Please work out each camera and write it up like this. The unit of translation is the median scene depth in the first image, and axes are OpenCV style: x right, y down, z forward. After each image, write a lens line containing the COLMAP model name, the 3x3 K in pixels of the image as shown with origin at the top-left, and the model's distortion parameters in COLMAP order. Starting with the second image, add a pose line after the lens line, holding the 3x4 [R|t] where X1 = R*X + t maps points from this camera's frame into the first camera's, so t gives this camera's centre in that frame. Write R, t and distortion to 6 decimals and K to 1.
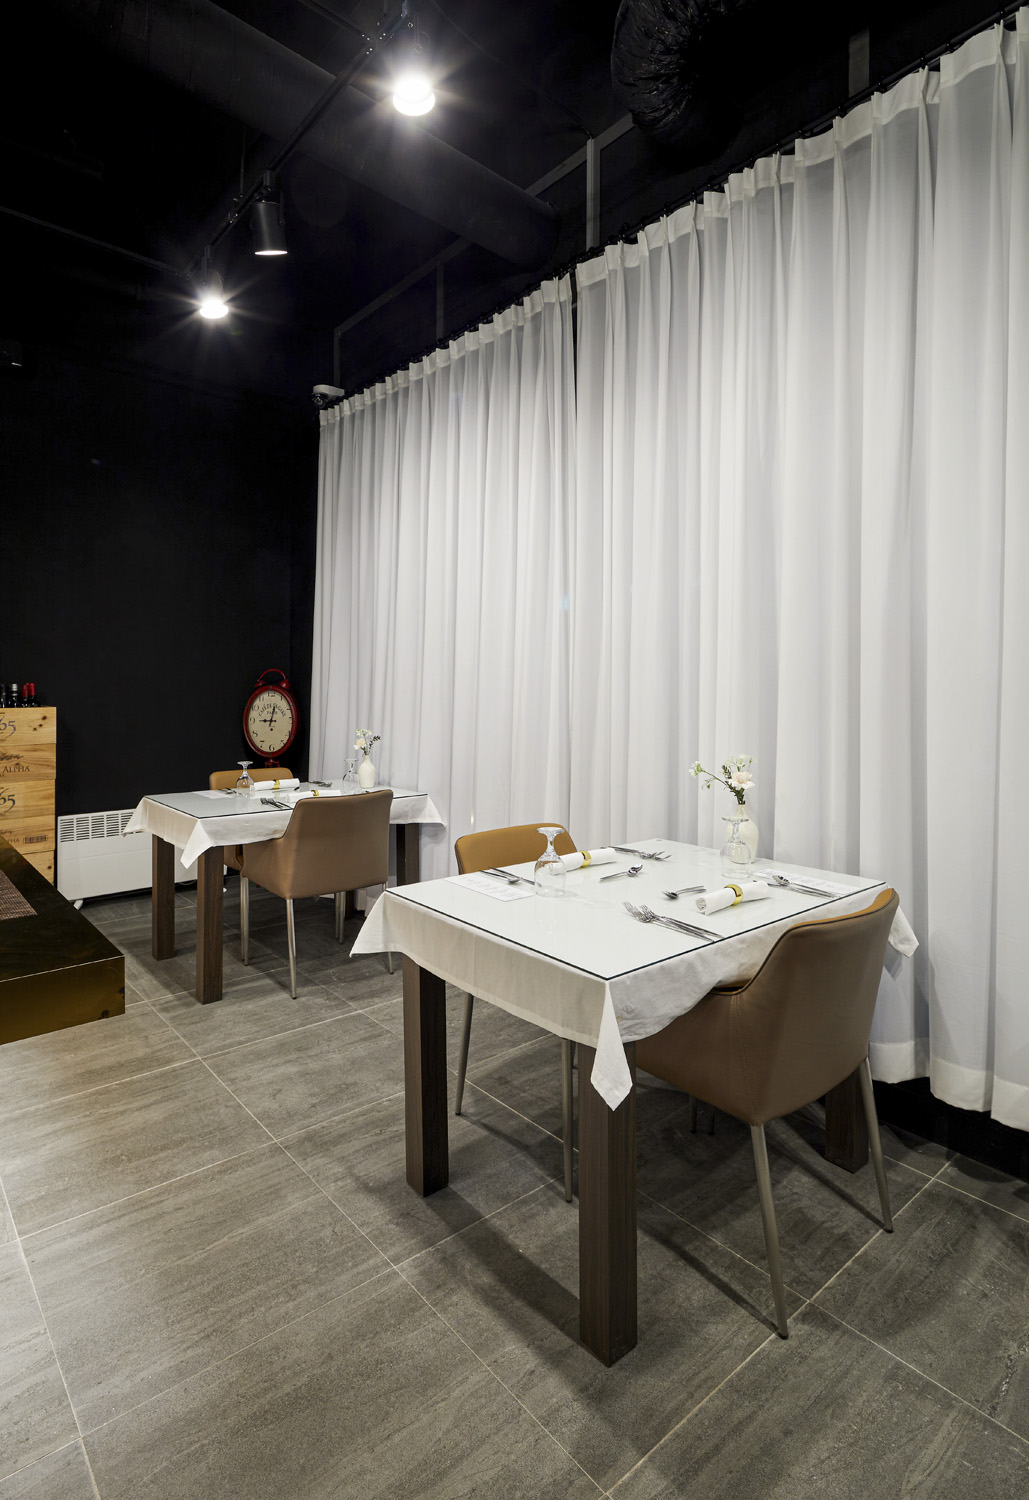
lens RADIAL K [[780.2, 0, 505.5], [0, 780.2, 681.4], [0, 0, 1]] dist [0.000167, -0.001600]
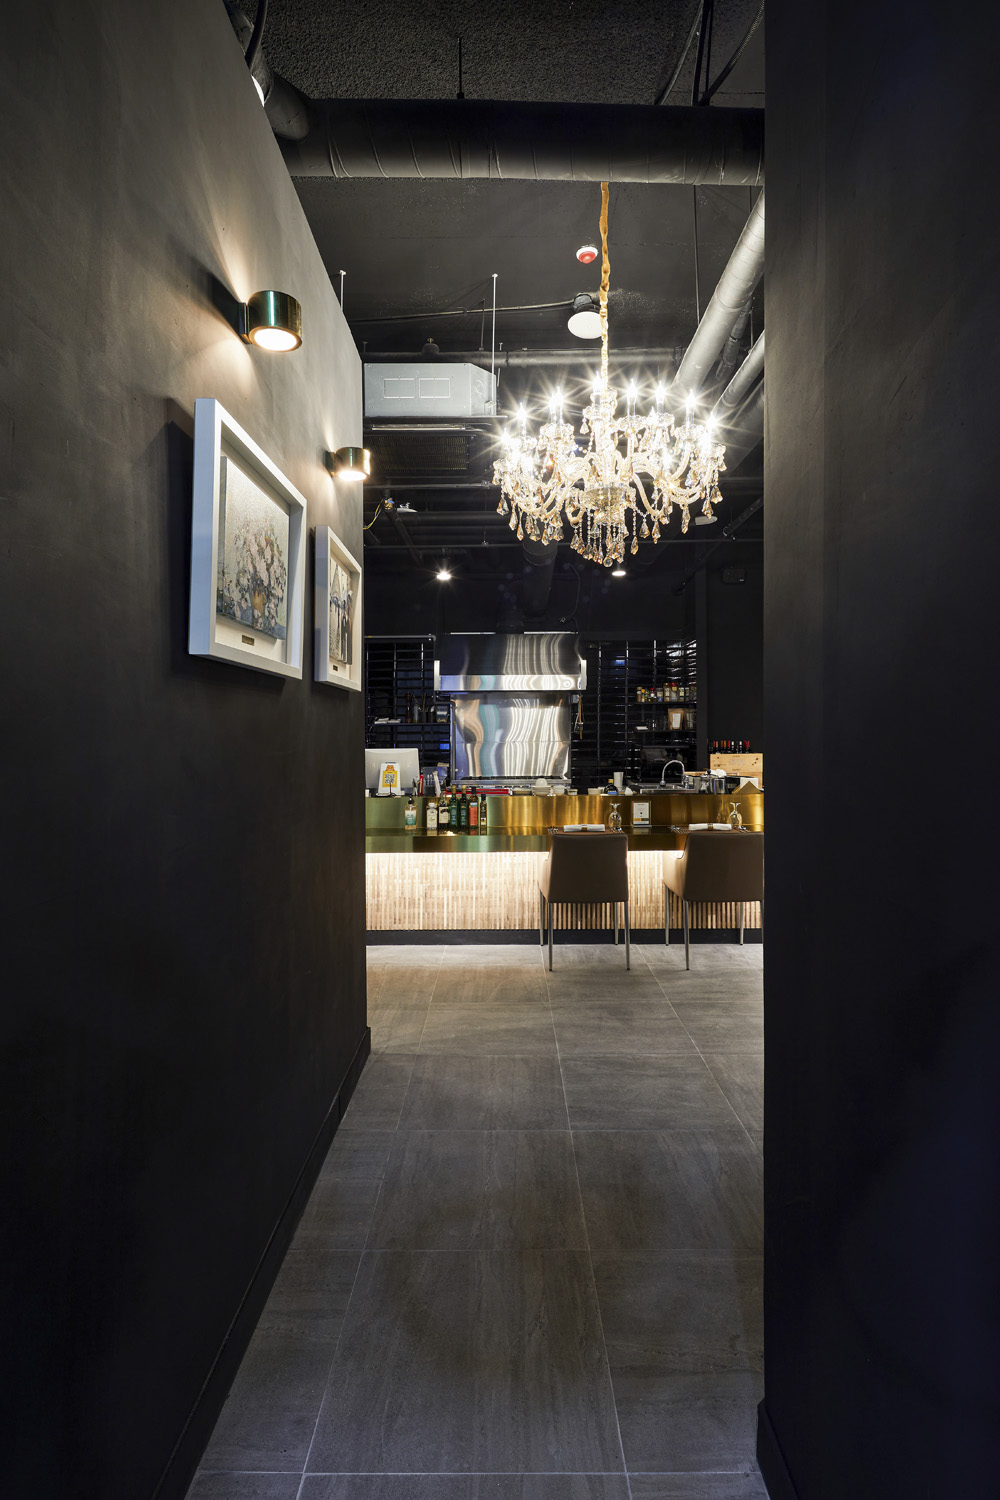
lens RADIAL K [[751.2, 0, 490.7], [0, 751.2, 745.8], [0, 0, 1]] dist [0.001089, -0.000159]
pose [[0.750144, 0.003381, -0.661266, 0.265284], [0.018339, 0.999496, 0.025914, -0.081209], [0.661020, -0.031566, 0.749704, -1.459870]]
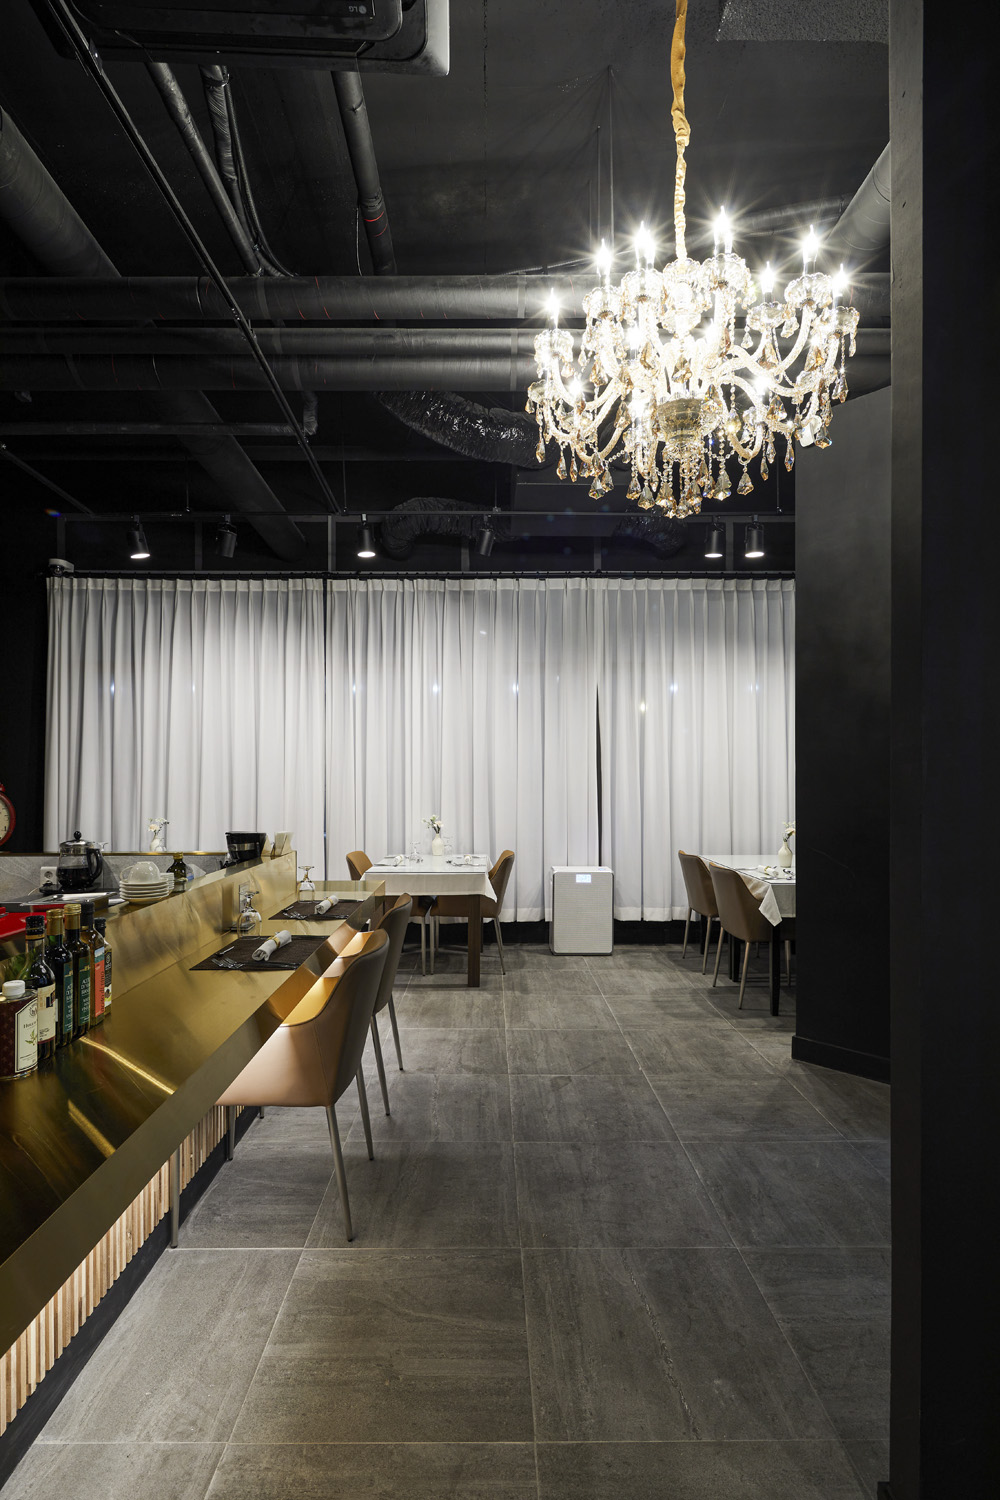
lens RADIAL K [[751.2, 0, 490.7], [0, 751.2, 745.8], [0, 0, 1]] dist [0.001089, -0.000159]
pose [[0.635392, 0.029100, 0.771641, -1.470445], [-0.003176, 0.999380, -0.035073, -0.045166], [-0.772183, 0.019835, 0.635090, -0.711251]]
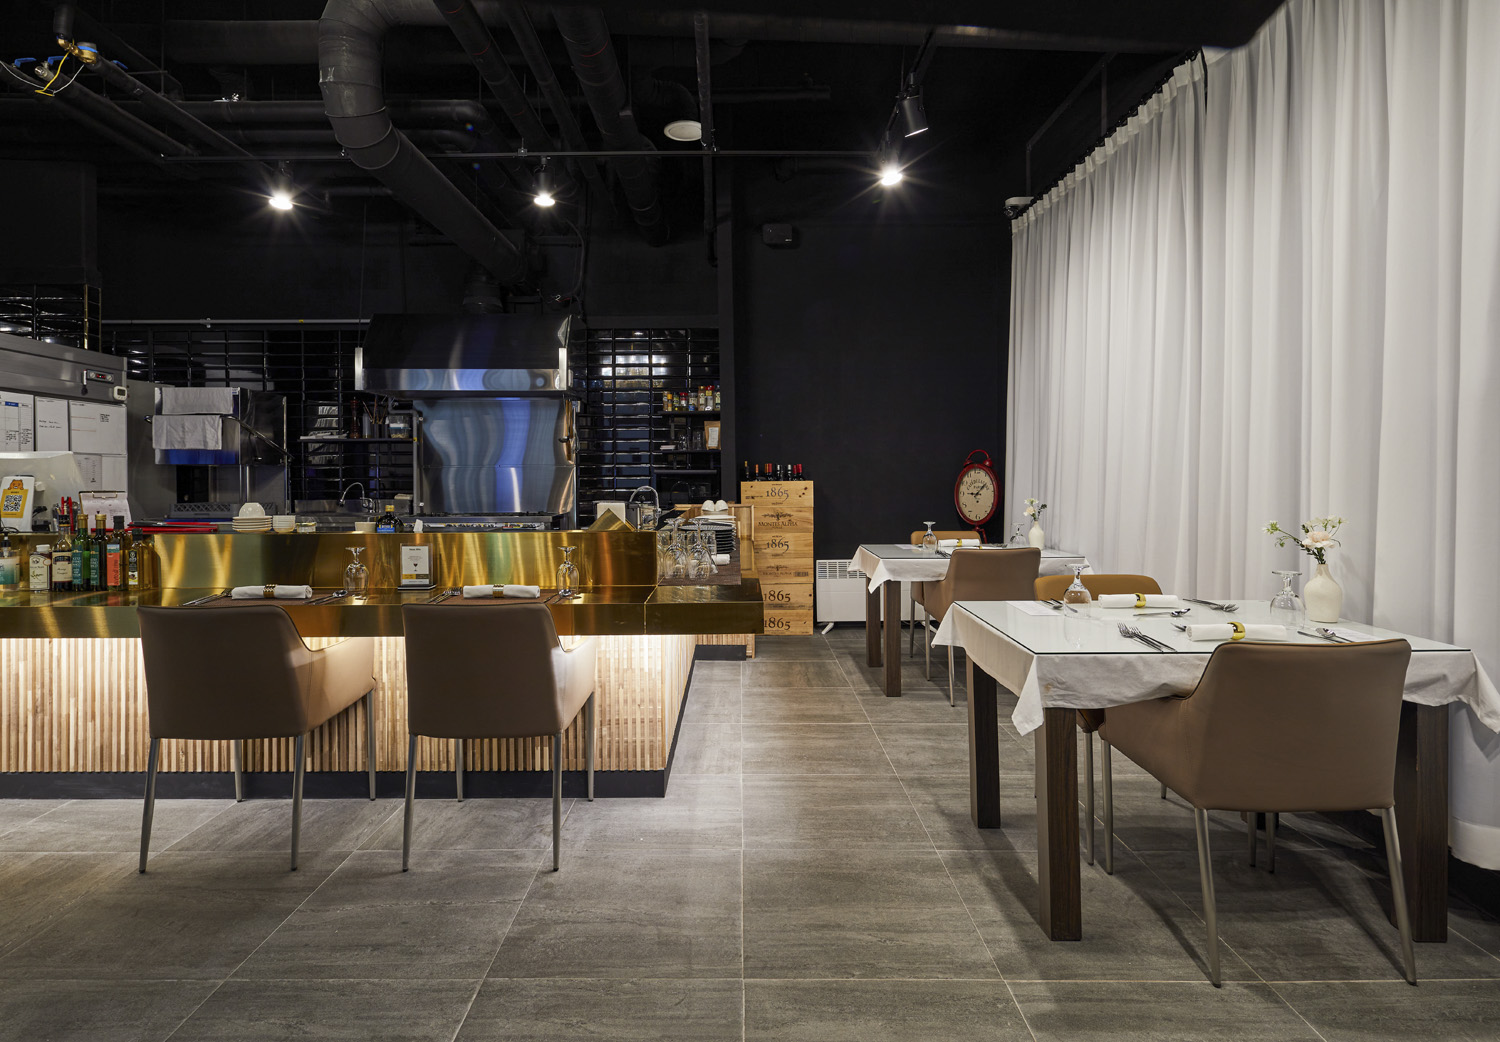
lens RADIAL K [[771.3, 0, 735.7], [0, 771.3, 476.0], [0, 0, 1]] dist [-0.001211, -0.000146]
pose [[0.760742, -0.007445, -0.649012, 0.361826], [0.013194, 0.999905, 0.003994, 0.029319], [0.648920, -0.011602, 0.760768, -0.233429]]
